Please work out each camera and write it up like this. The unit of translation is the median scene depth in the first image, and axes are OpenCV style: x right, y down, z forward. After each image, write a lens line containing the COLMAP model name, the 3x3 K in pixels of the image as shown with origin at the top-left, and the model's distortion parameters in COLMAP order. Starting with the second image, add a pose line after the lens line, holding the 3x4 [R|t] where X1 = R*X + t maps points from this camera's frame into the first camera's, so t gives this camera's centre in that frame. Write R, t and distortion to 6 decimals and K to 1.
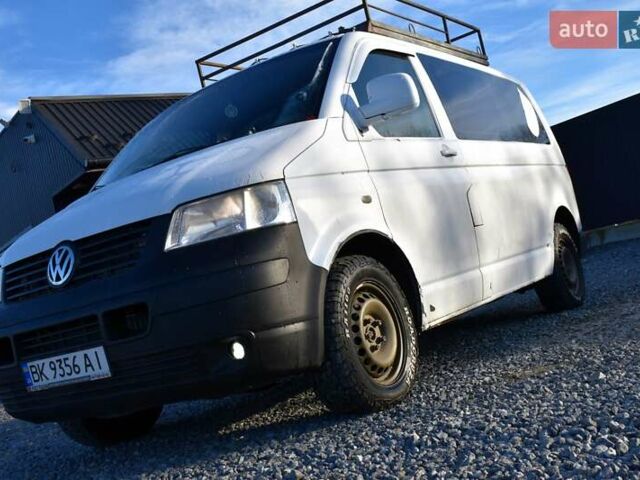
lens RADIAL K [[780.5, 0, 318.9], [0, 780.5, 260.8], [0, 0, 1]] dist [-0.010829, -0.004659]
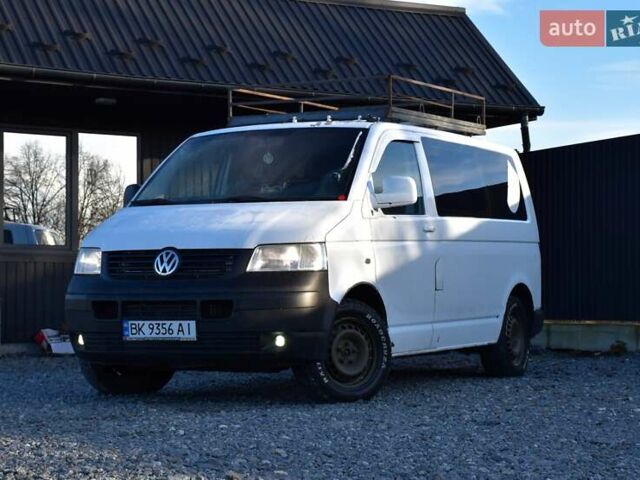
lens RADIAL K [[1628.2, 0, 320.0], [0, 1628.2, 240.0], [0, 0, 1]] dist [0.082312, 0.762893]
pose [[0.969108, 0.216985, 0.117252, -0.424609], [-0.215778, 0.976170, -0.023043, -0.028929], [-0.119458, -0.002969, 0.992835, -2.191111]]
